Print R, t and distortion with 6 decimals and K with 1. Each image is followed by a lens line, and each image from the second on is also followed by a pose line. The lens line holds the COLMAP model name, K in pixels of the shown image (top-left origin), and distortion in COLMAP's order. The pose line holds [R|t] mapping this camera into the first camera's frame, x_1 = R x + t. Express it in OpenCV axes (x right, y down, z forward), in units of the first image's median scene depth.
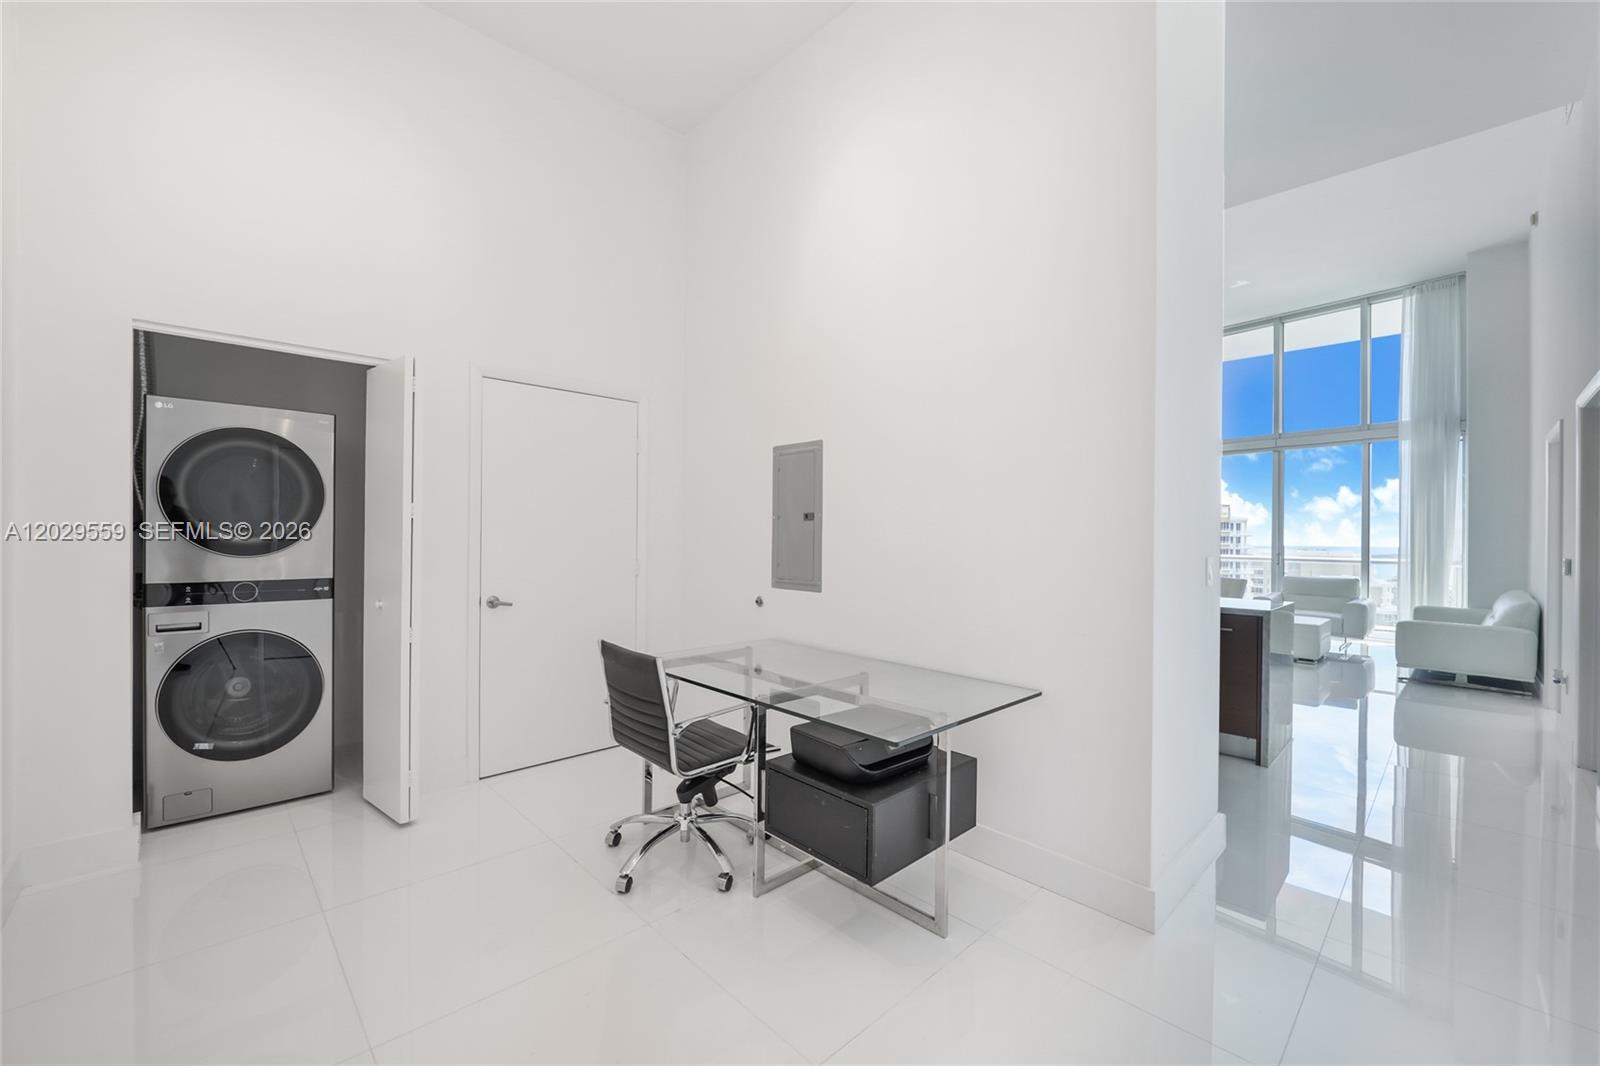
lens RADIAL K [[648.0, 0, 800.0], [0, 648.0, 533.0], [0, 0, 1]] dist [-0.001677, -0.000037]
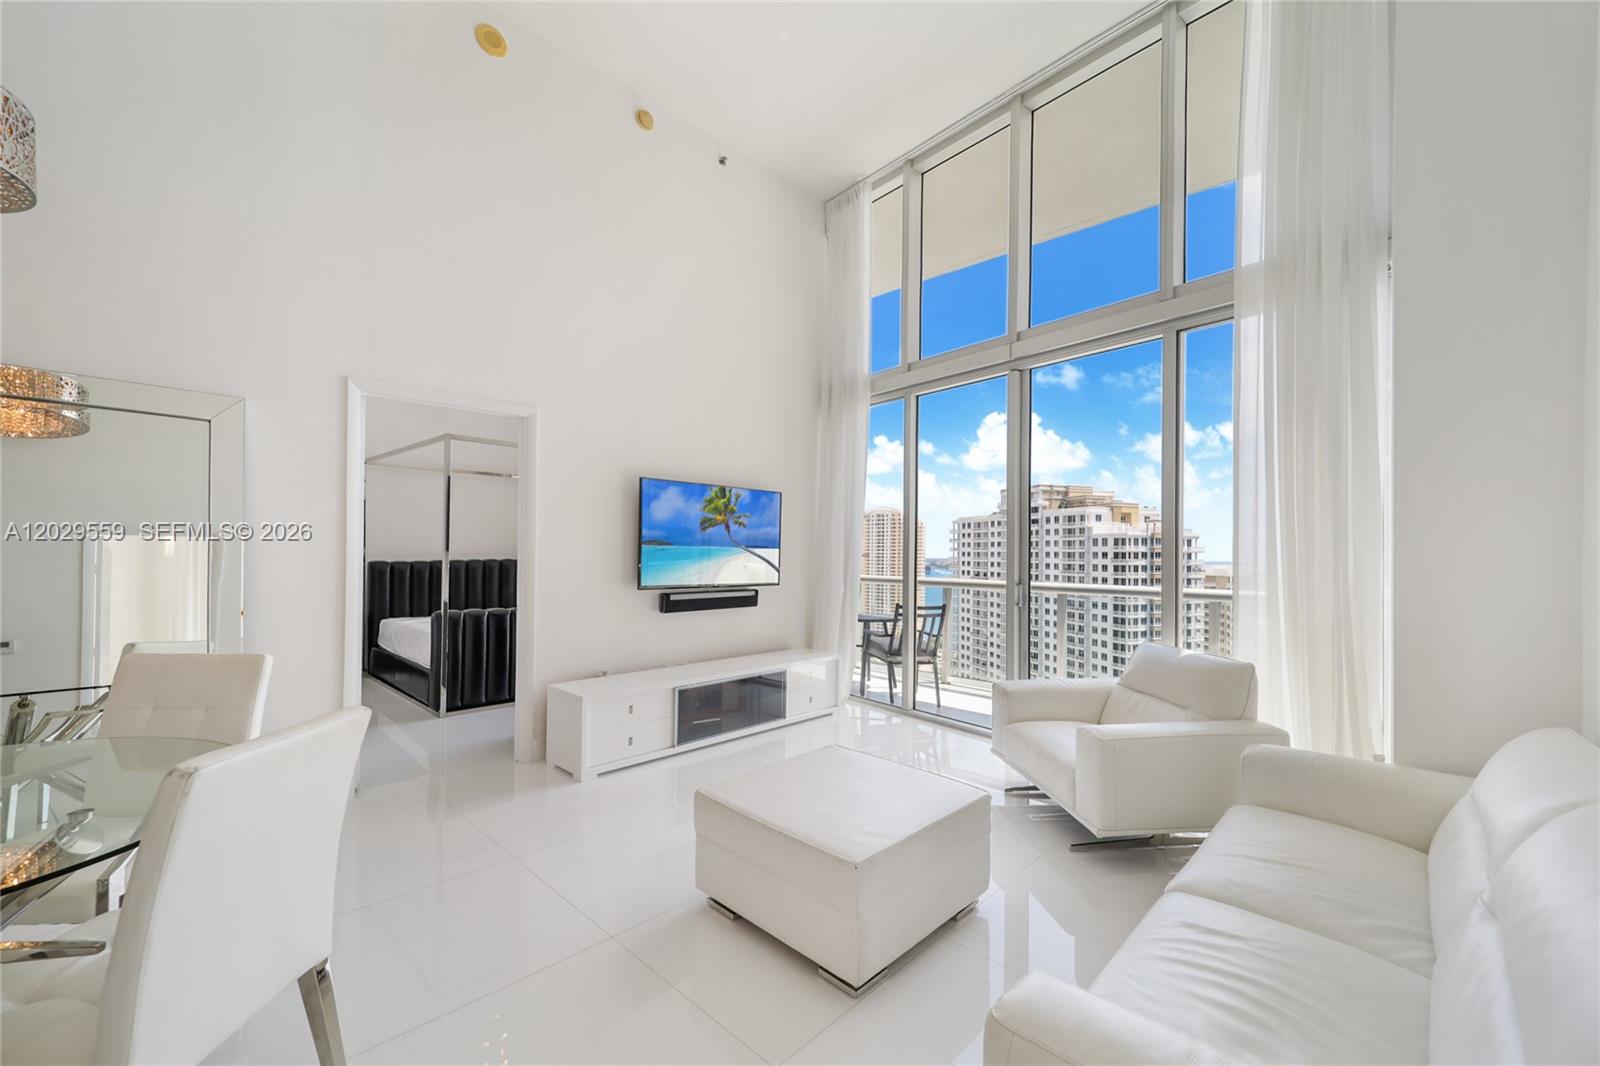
lens RADIAL K [[638.9, 0, 792.6], [0, 638.9, 542.1], [0, 0, 1]] dist [-0.001697, -0.000034]
pose [[0.999576, 0.000218, 0.029117, 0.641145], [0.000118, 0.999934, -0.011518, 0.008943], [-0.029117, 0.011516, 0.999510, 0.611538]]
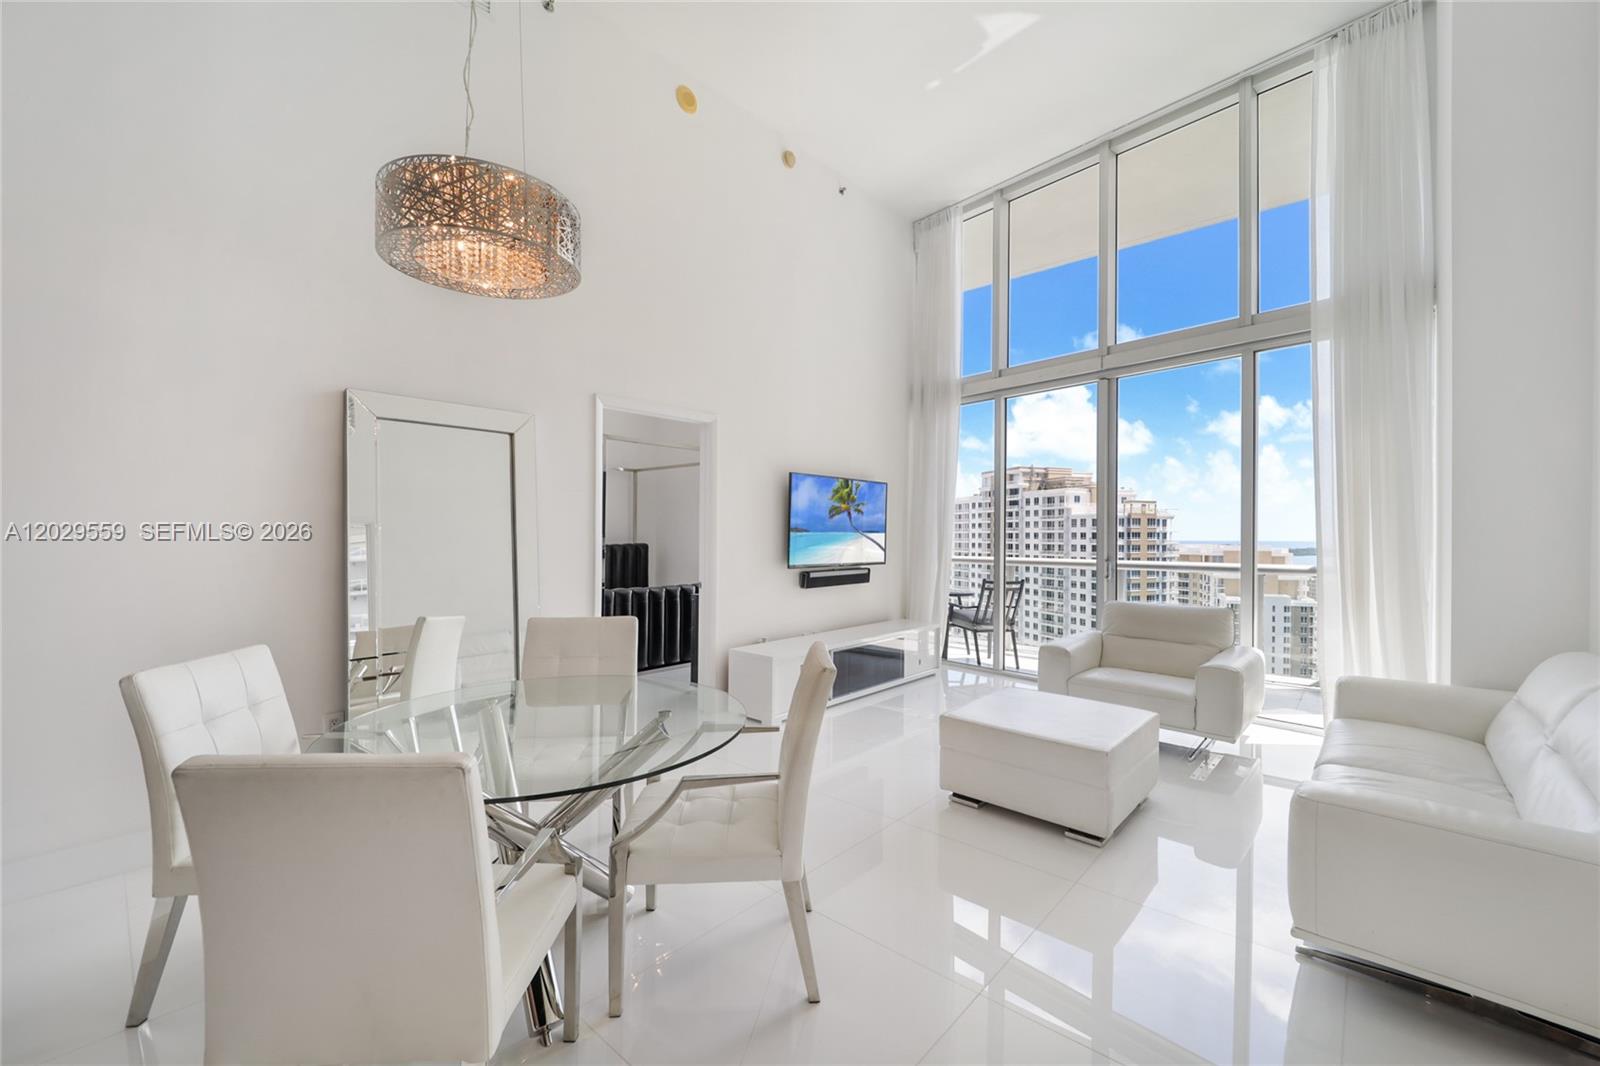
lens RADIAL K [[640.9, 0, 795.7], [0, 640.9, 537.8], [0, 0, 1]] dist [0.001969, 0.000244]
pose [[0.997709, -0.008761, 0.067085, 0.492617], [0.008189, 0.999928, 0.008785, 0.007360], [-0.067157, -0.008216, 0.997709, 0.525719]]
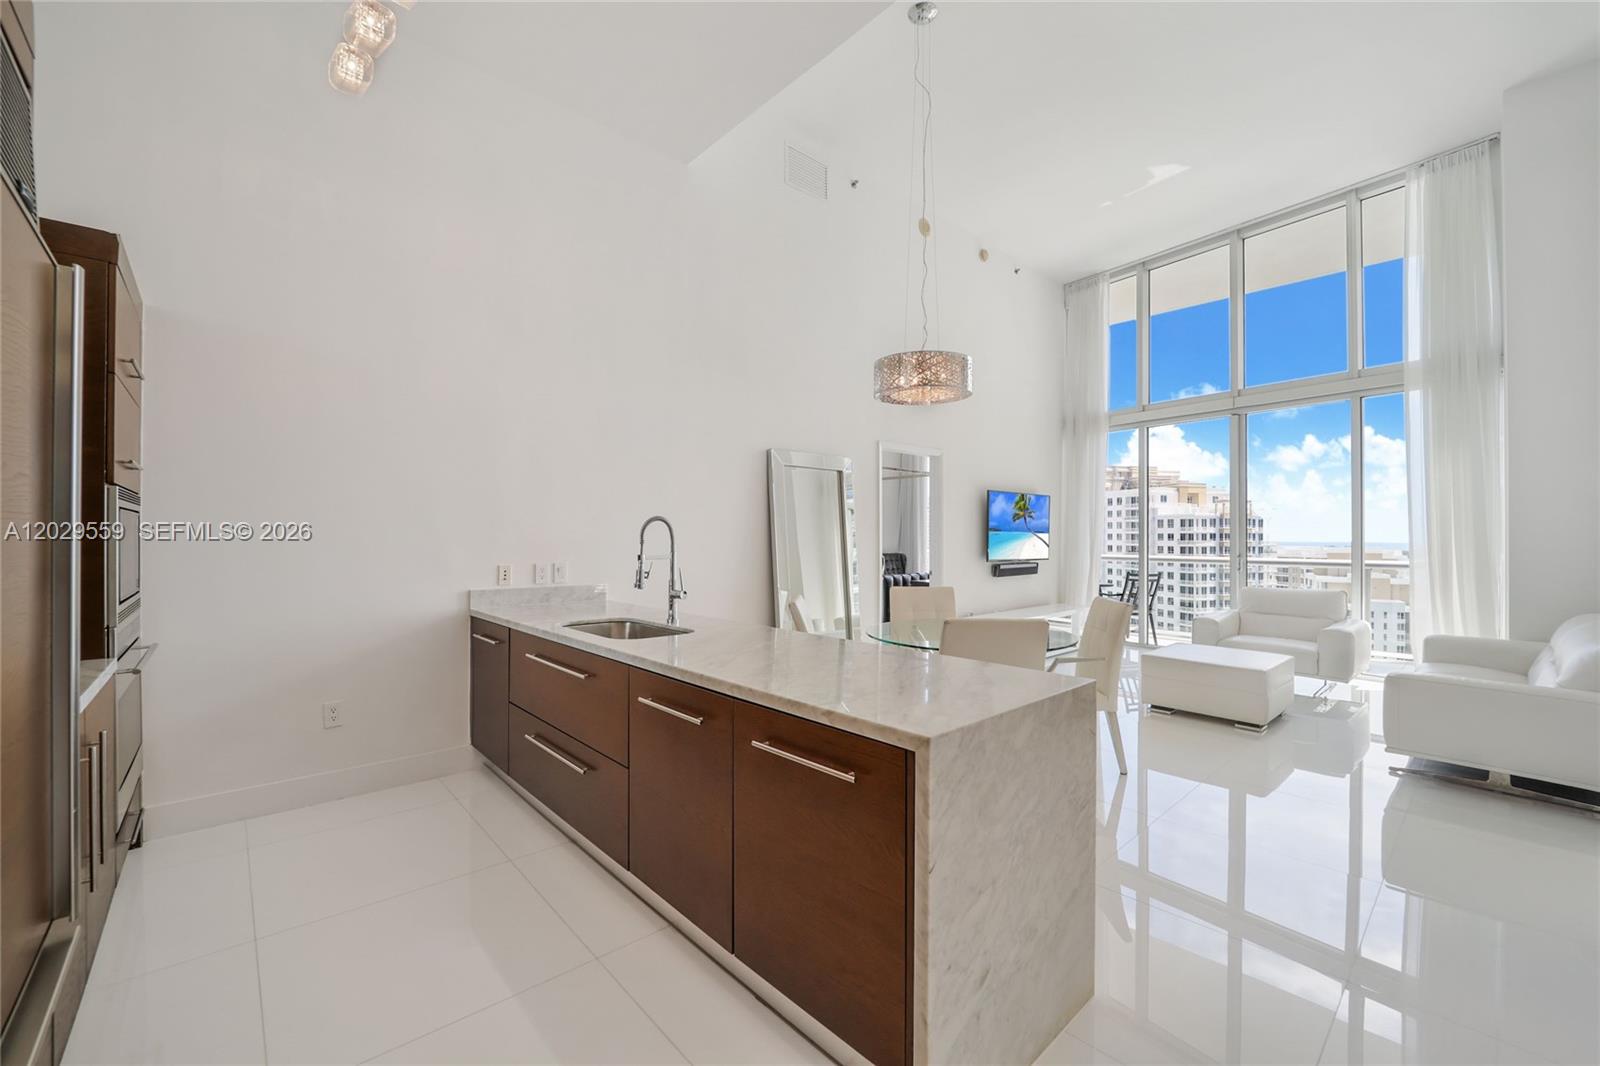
lens RADIAL K [[648.0, 0, 800.0], [0, 648.0, 533.0], [0, 0, 1]] dist [-0.001677, -0.000037]
pose [[0.999559, -0.009801, -0.028015, 0.307692], [0.009746, 0.999950, -0.002099, 0.004715], [0.028034, 0.001825, 0.999605, 0.299545]]
